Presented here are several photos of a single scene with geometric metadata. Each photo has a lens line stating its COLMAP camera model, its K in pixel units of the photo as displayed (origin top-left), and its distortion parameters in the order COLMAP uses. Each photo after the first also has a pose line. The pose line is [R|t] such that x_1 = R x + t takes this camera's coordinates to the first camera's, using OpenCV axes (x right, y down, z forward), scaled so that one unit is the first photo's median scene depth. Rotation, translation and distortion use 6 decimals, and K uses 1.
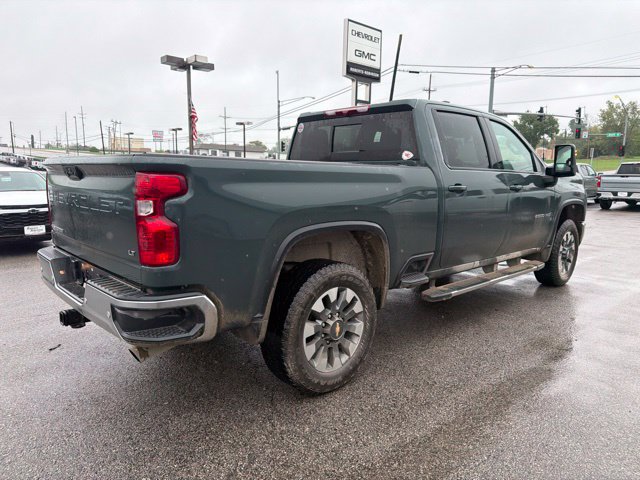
lens RADIAL K [[453.5, 0, 322.1], [0, 453.5, 242.0], [0, 0, 1]] dist [0.078836, -0.104552]
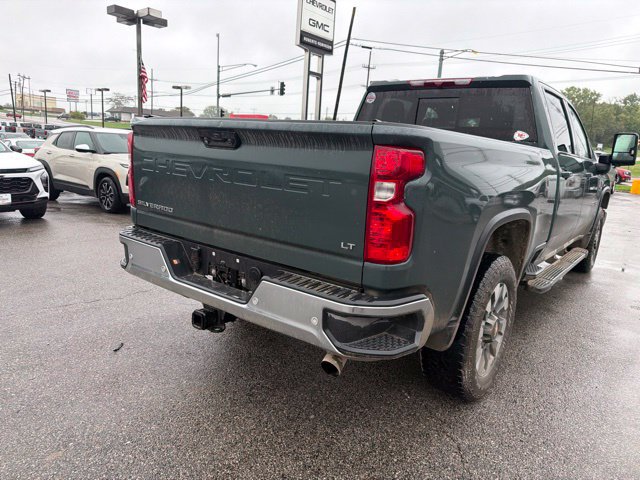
lens RADIAL K [[456.9, 0, 321.3], [0, 456.9, 237.6], [0, 0, 1]] dist [0.065526, -0.088886]
pose [[0.987328, 0.017599, 0.157711, -0.252451], [-0.024680, 0.998768, 0.043051, -0.010212], [-0.156759, -0.046398, 0.986546, 0.092755]]
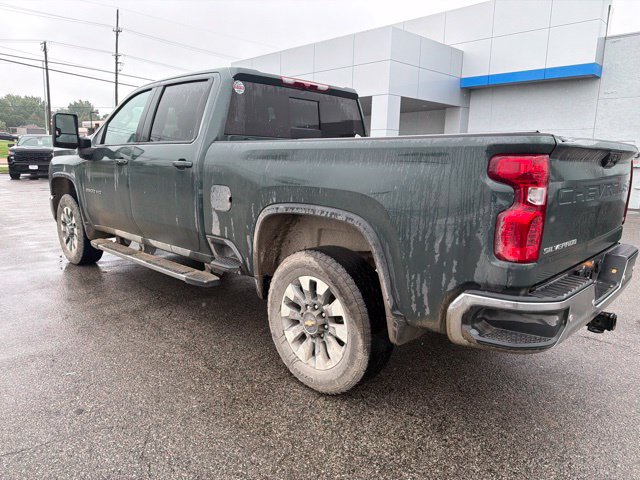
lens RADIAL K [[456.9, 0, 321.3], [0, 456.9, 237.6], [0, 0, 1]] dist [0.065526, -0.088886]
pose [[-0.054660, -0.192946, 0.979686, -0.728335], [0.132153, 0.971123, 0.198633, -0.131876], [-0.989721, 0.140326, -0.027583, 0.824157]]
